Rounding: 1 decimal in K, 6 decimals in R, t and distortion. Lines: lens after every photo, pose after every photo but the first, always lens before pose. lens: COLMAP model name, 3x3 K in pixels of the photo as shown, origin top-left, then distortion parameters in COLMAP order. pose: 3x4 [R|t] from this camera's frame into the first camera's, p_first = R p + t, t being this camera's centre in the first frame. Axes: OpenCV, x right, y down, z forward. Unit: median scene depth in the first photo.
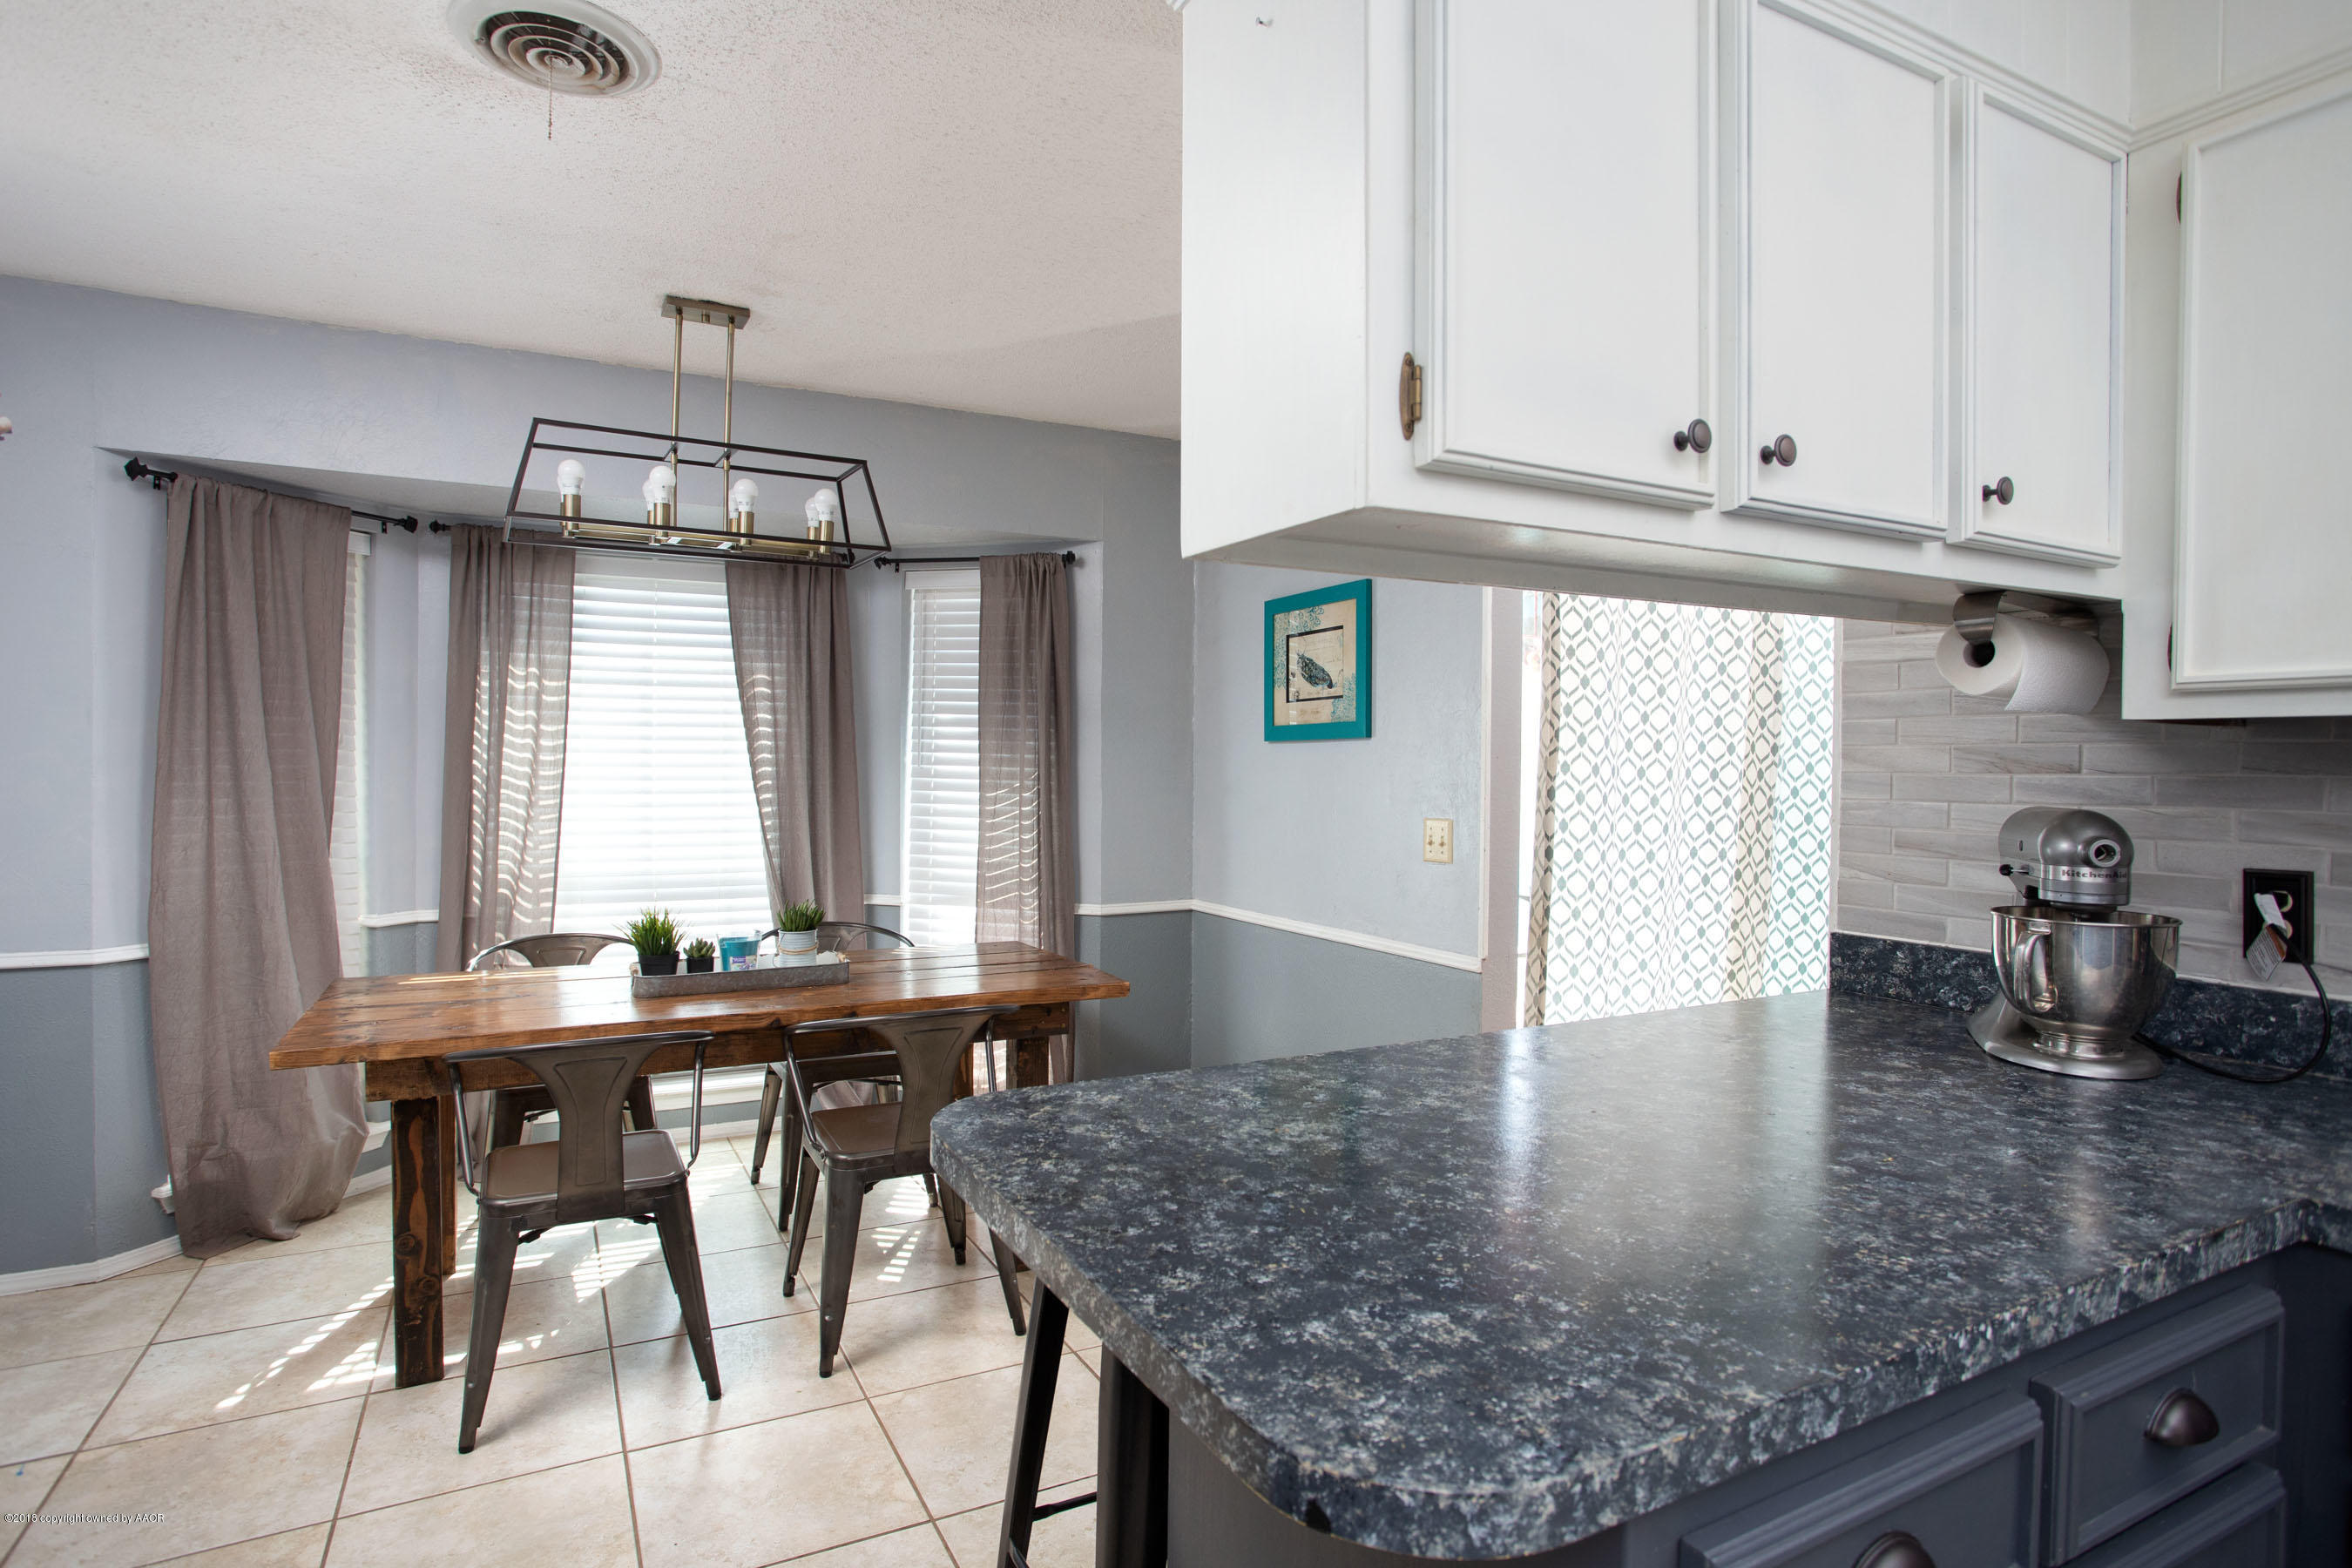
lens RADIAL K [[1255.4, 0, 1187.2], [0, 1255.4, 774.8], [0, 0, 1]] dist [-0.001965, 0.001933]
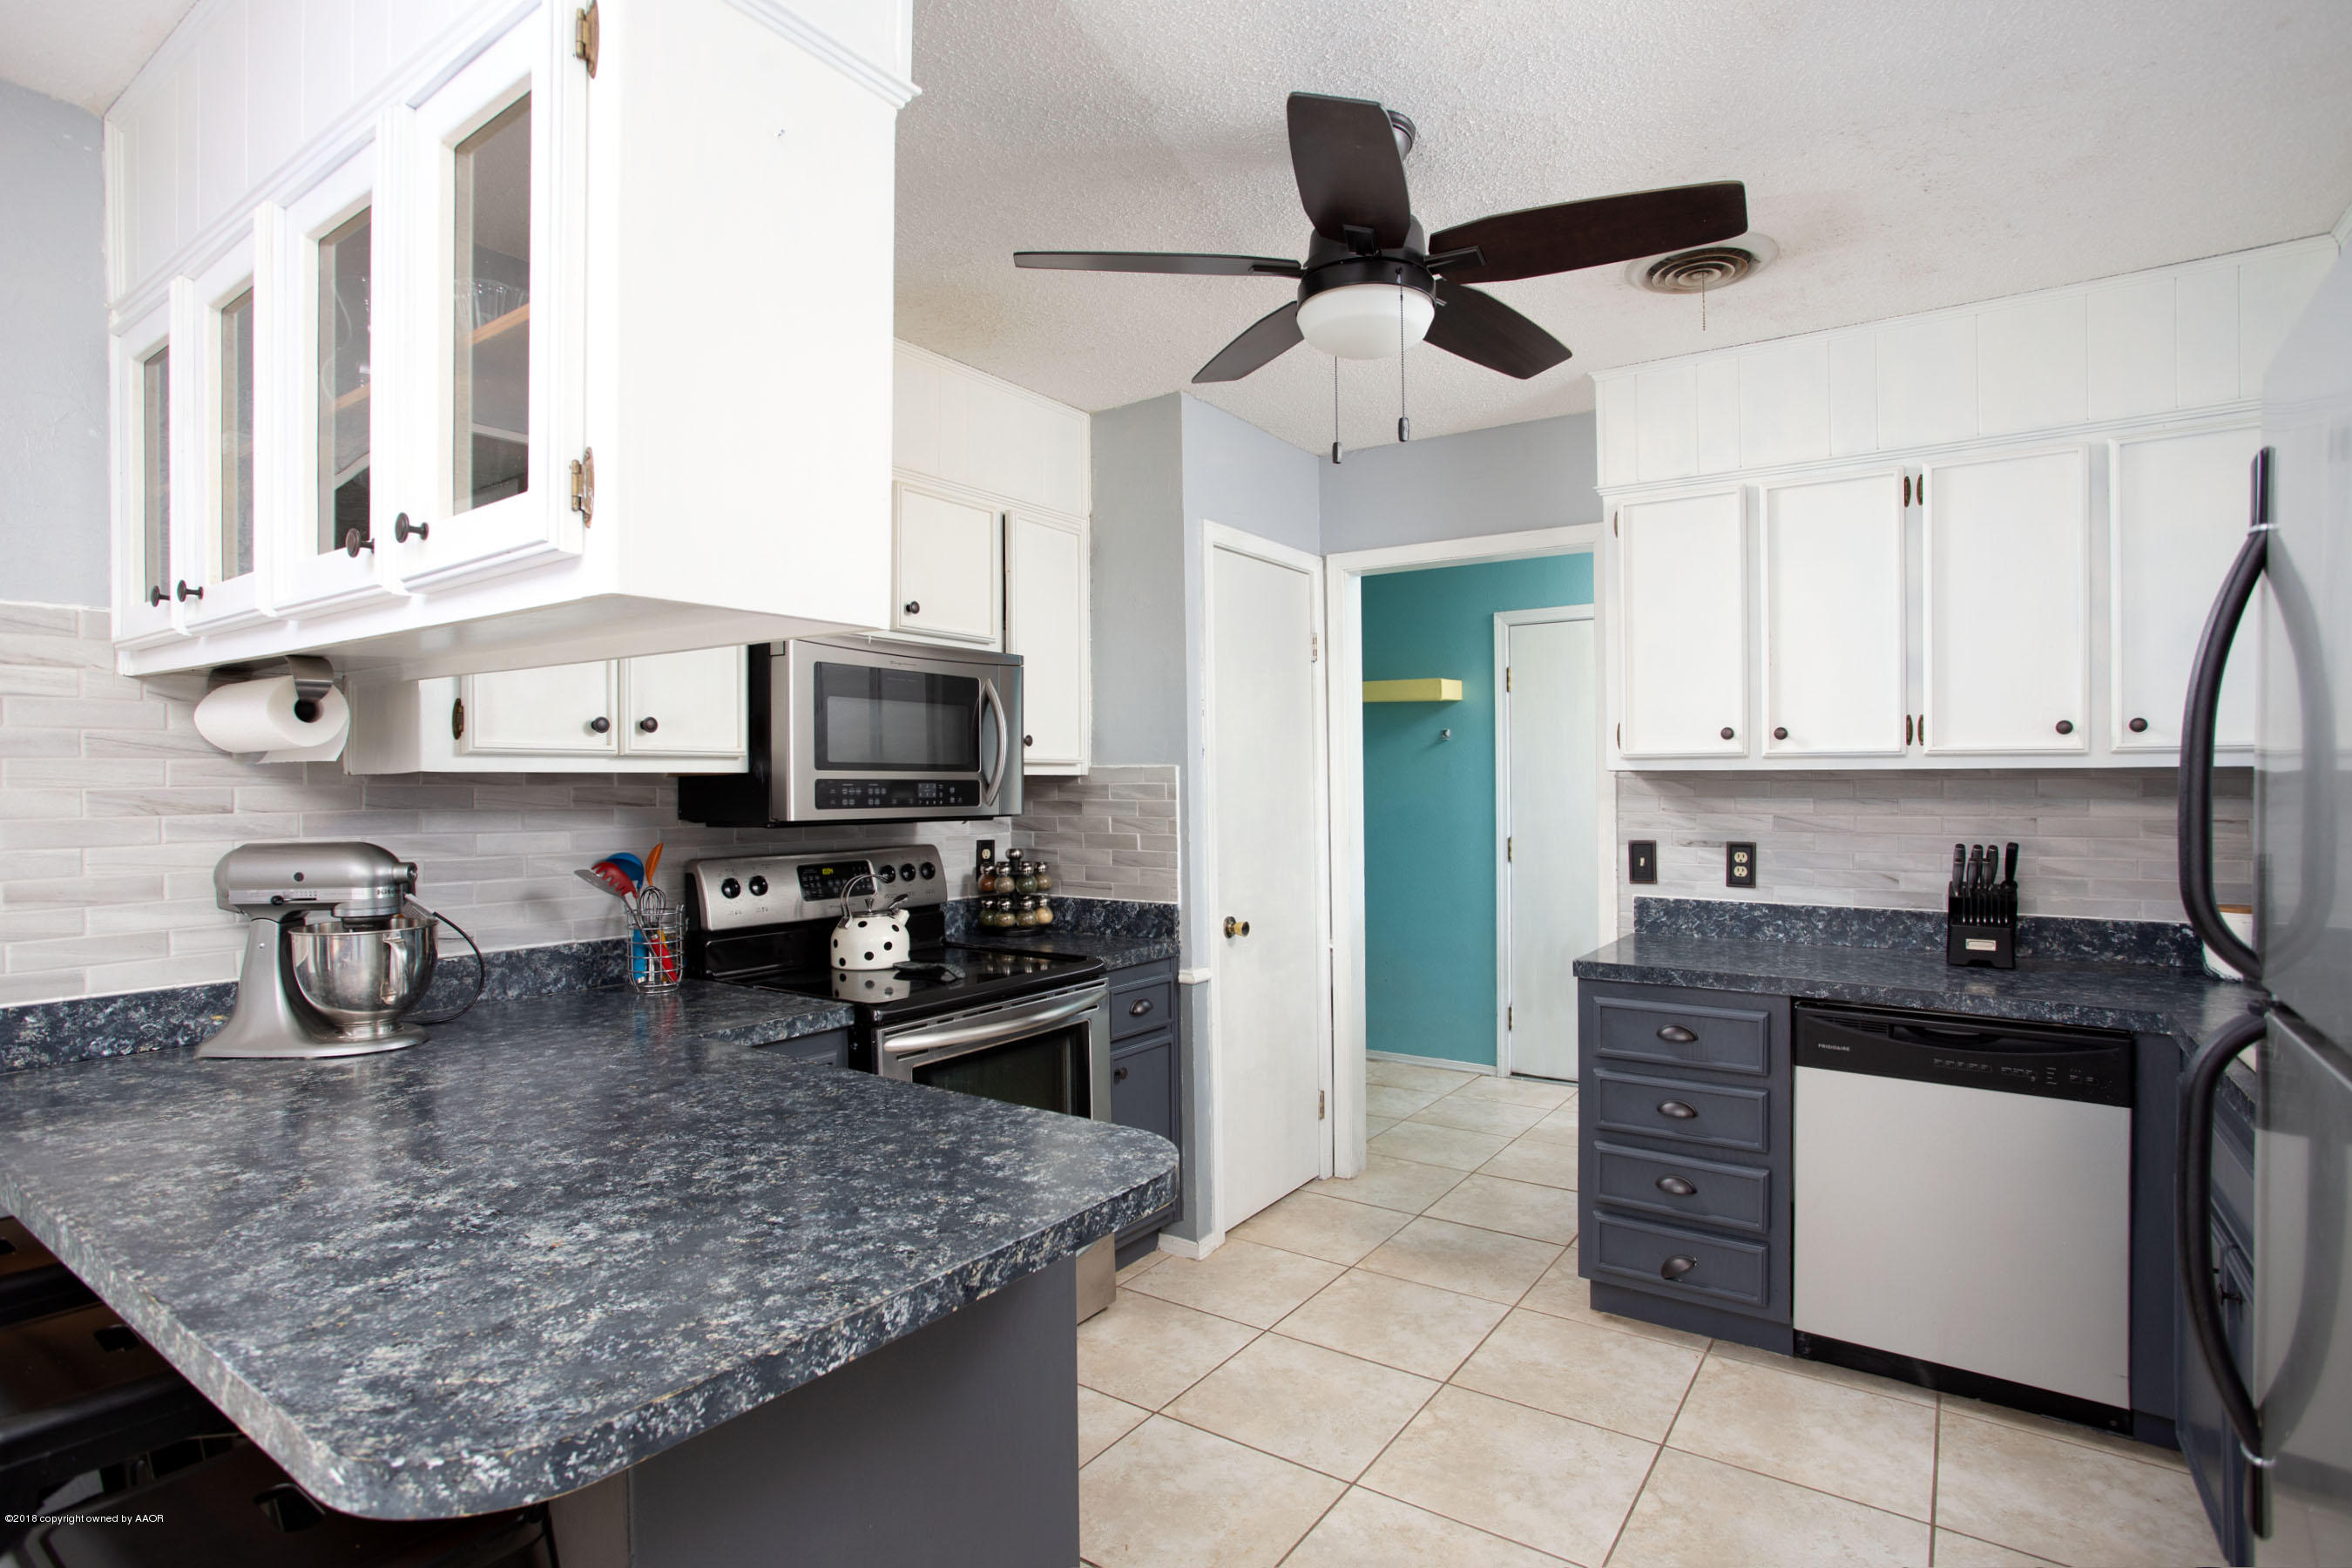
lens RADIAL K [[1164.9, 0, 1178.9], [0, 1164.9, 801.4], [0, 0, 1]] dist [-0.049321, 0.006592]
pose [[-0.452771, -0.014138, 0.891515, -0.752318], [0.013413, 0.999653, 0.022665, -0.030335], [-0.891526, 0.022220, -0.452425, 0.896058]]
